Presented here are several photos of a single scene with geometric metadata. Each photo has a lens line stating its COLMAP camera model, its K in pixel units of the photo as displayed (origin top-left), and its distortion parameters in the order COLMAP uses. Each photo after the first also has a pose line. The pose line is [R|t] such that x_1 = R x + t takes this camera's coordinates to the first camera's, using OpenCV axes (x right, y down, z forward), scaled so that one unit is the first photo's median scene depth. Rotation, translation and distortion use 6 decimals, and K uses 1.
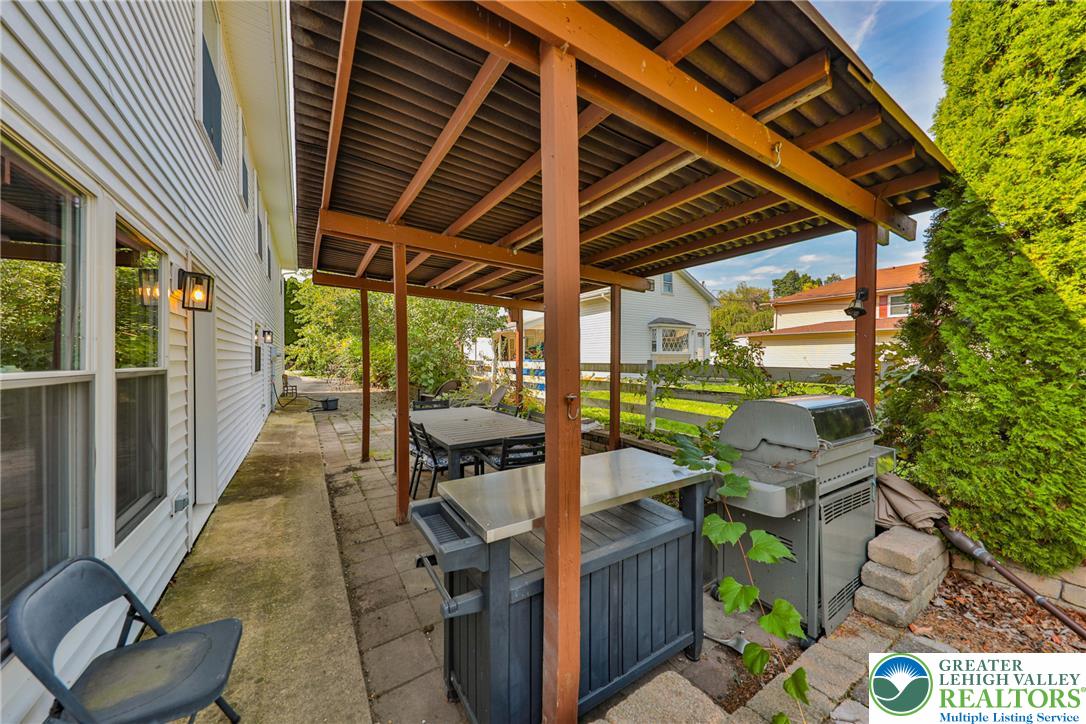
lens RADIAL K [[369.6, 0, 544.5], [0, 369.6, 359.1], [0, 0, 1]] dist [0.005071, -0.001330]
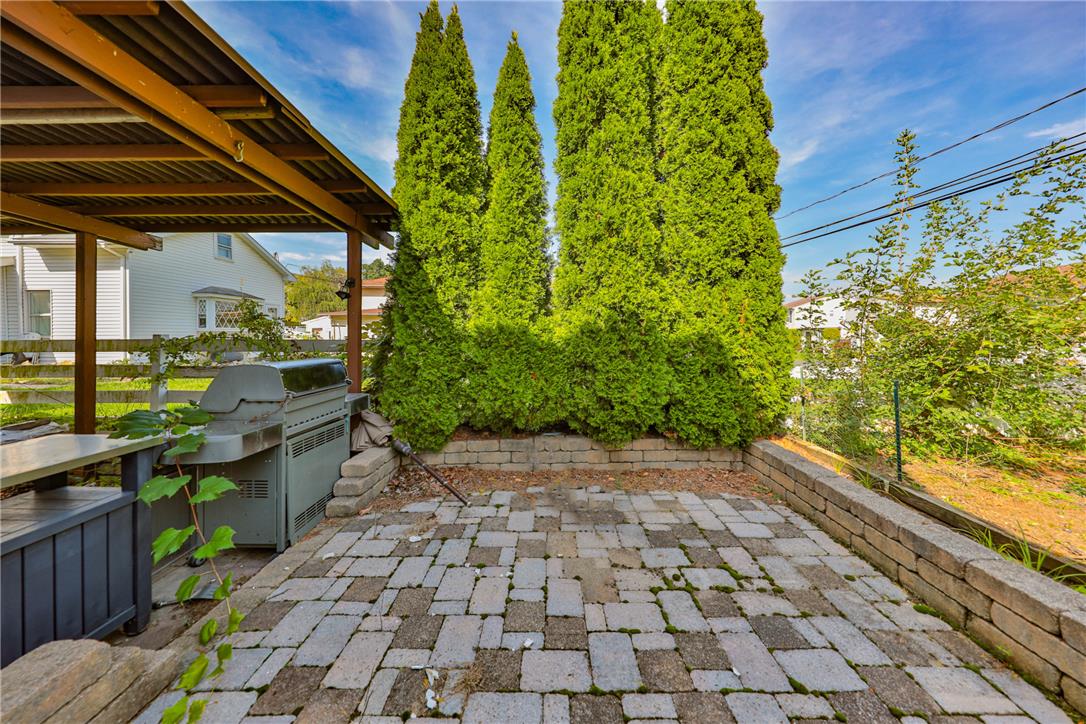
lens RADIAL K [[369.6, 0, 547.9], [0, 369.6, 335.7], [0, 0, 1]] dist [0.005071, -0.001330]
pose [[0.544641, -0.003137, 0.838664, 0.154414], [0.011093, 0.999932, -0.003464, 0.037183], [-0.838596, 0.011190, 0.544639, -0.389738]]
